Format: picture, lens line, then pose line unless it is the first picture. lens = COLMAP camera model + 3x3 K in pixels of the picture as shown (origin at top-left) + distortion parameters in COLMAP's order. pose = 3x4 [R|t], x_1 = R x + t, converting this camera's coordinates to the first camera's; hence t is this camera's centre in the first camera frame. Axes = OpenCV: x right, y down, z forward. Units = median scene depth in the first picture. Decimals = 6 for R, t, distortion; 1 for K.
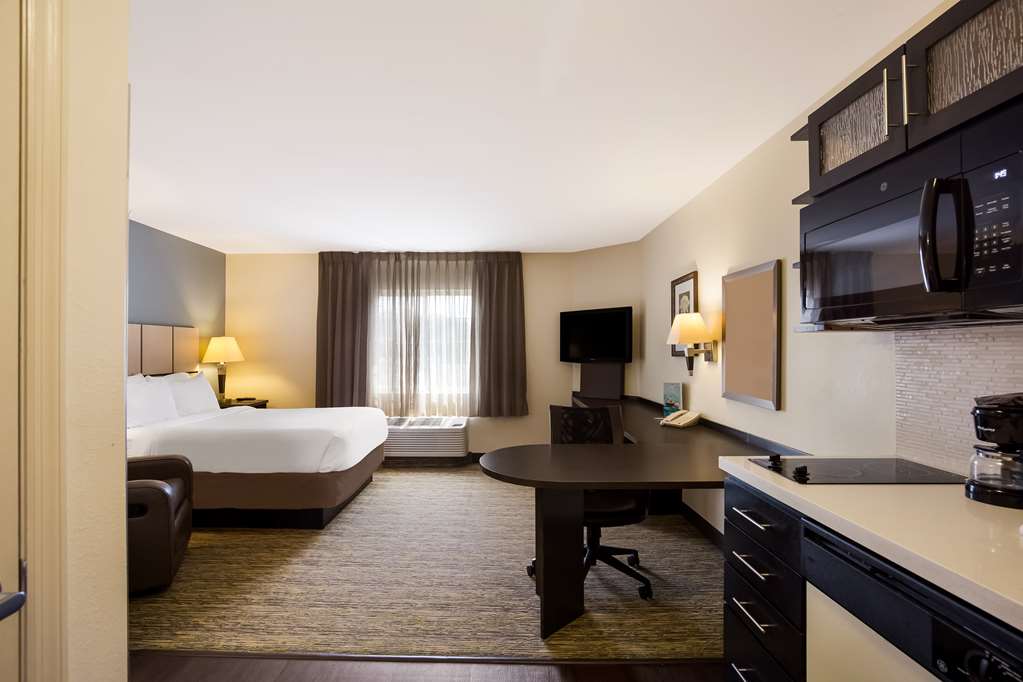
lens RADIAL K [[444.7, 0, 511.3], [0, 444.7, 354.2], [0, 0, 1]] dist [0.002286, 0.000135]
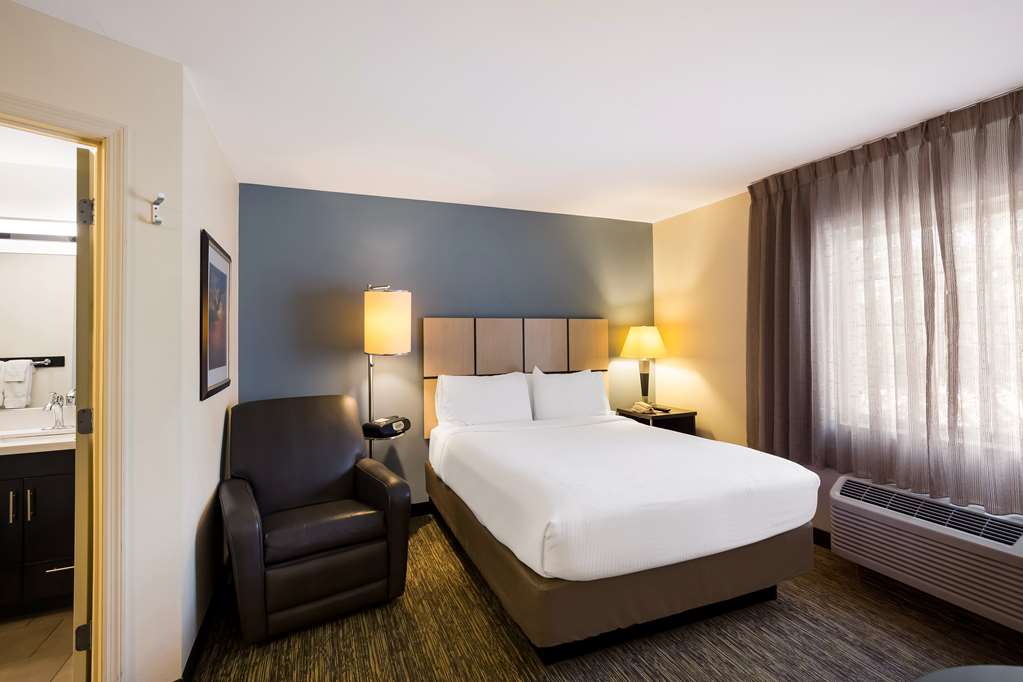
lens RADIAL K [[478.0, 0, 529.5], [0, 478.0, 338.8], [0, 0, 1]] dist [-0.001847, -0.000154]
pose [[0.402684, -0.006433, -0.915316, 0.056766], [-0.004218, 0.999952, -0.008883, -0.008031], [0.915329, 0.007438, 0.402637, 0.449119]]
